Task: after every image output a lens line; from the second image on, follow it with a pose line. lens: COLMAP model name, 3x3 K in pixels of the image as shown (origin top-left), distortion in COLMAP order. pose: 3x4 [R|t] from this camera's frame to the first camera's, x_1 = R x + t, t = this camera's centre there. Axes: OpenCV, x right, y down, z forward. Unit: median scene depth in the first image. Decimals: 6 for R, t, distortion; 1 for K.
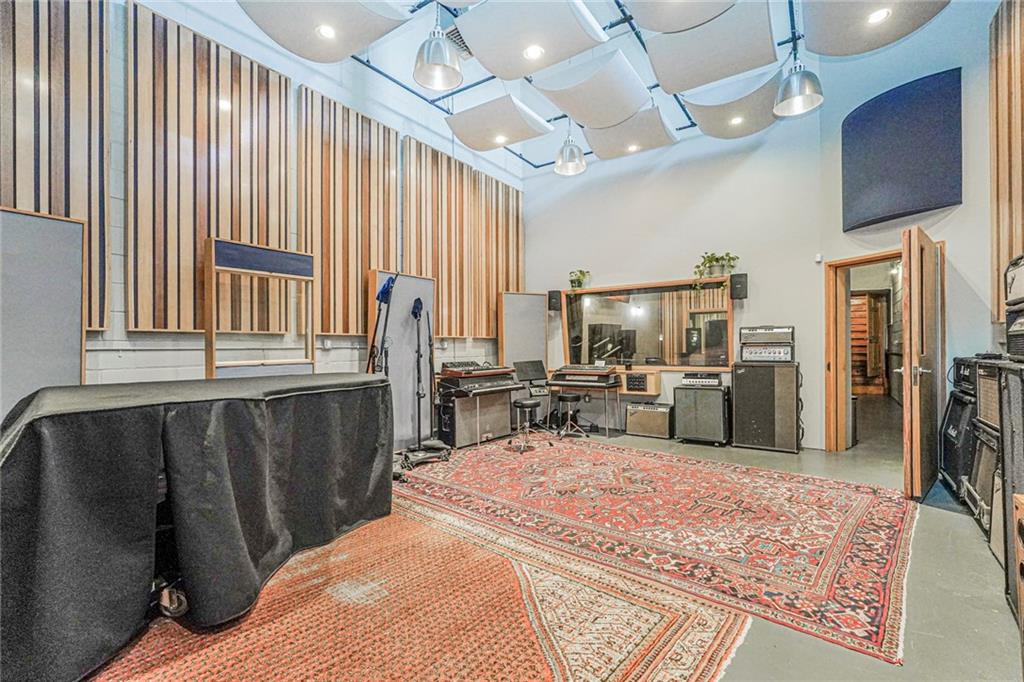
lens RADIAL K [[462.6, 0, 513.0], [0, 462.6, 346.2], [0, 0, 1]] dist [-0.000756, 0.000148]
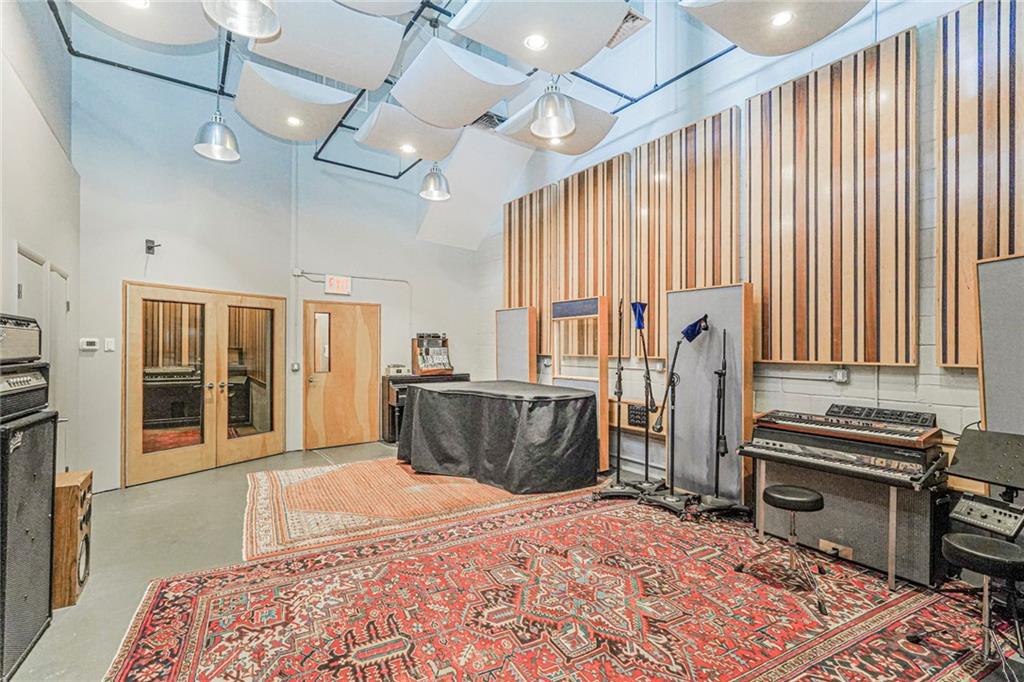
lens RADIAL K [[462.6, 0, 513.0], [0, 462.6, 346.2], [0, 0, 1]] dist [-0.000756, 0.000148]
pose [[-0.340754, 0.001473, -0.940151, 1.174530], [0.005798, 0.999983, -0.000534, -0.087089], [0.940134, -0.005633, -0.340757, 1.677620]]
